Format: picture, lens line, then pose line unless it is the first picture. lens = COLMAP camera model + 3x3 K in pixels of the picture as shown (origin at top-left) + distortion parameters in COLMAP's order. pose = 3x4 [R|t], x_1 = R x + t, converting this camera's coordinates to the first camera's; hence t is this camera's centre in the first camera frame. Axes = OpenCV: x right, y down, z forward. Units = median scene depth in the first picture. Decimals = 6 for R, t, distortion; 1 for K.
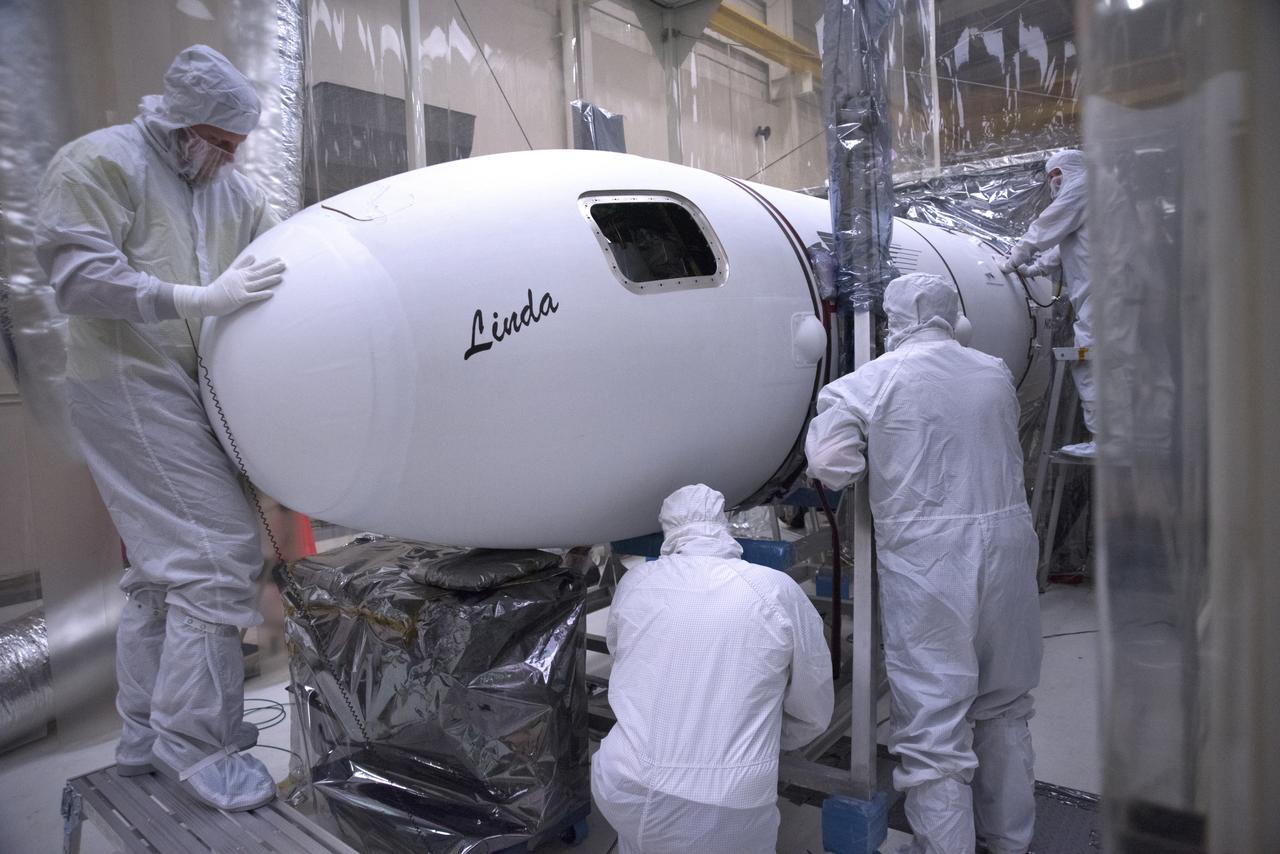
lens RADIAL K [[855.6, 0, 640.0], [0, 855.6, 427.0], [0, 0, 1]] dist [-0.142199, 0.107744]
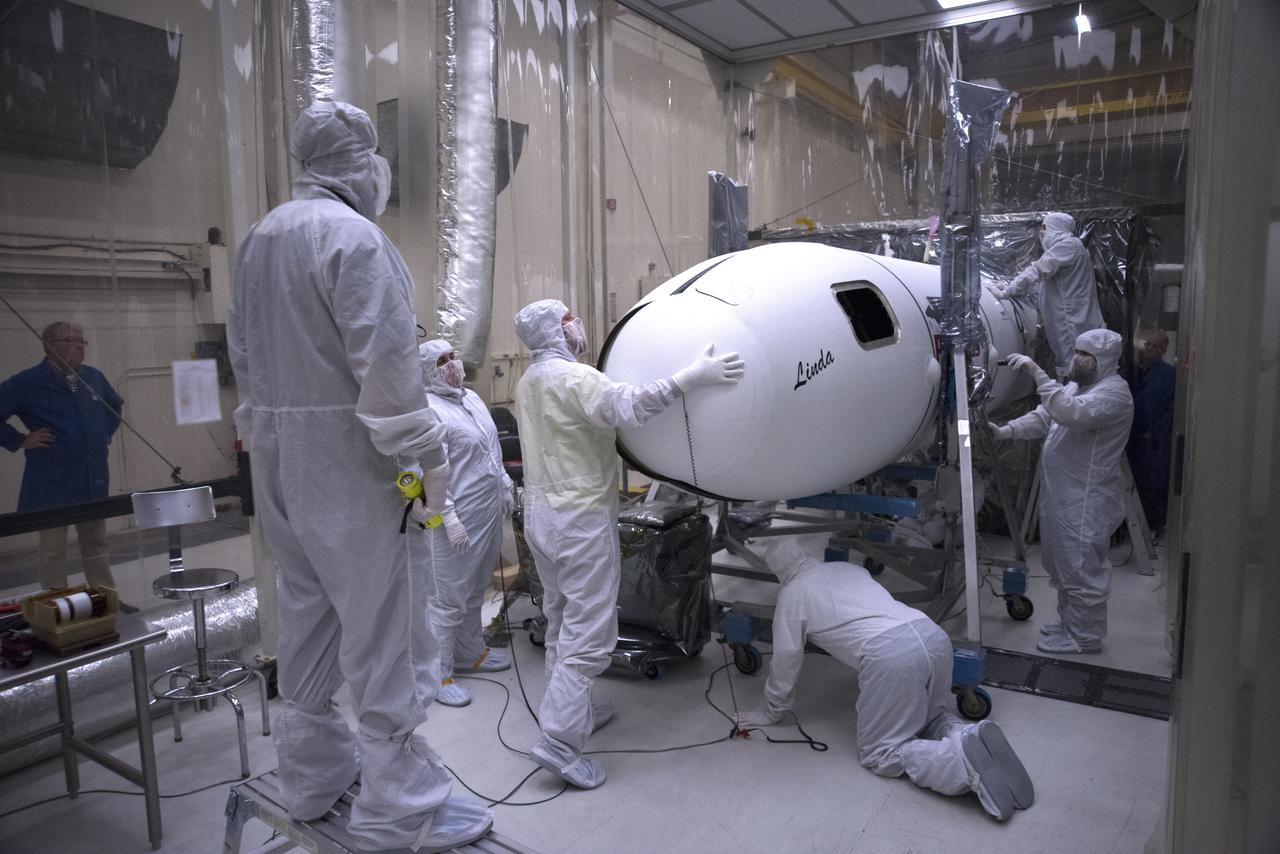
lens RADIAL K [[851.5, 0, 643.5], [0, 851.5, 425.3], [0, 0, 1]] dist [-0.136825, 0.102250]
pose [[0.996452, 0.025186, 0.080305, -0.174546], [-0.028049, 0.999003, 0.034730, -0.019116], [-0.079350, -0.036859, 0.996165, -0.205785]]
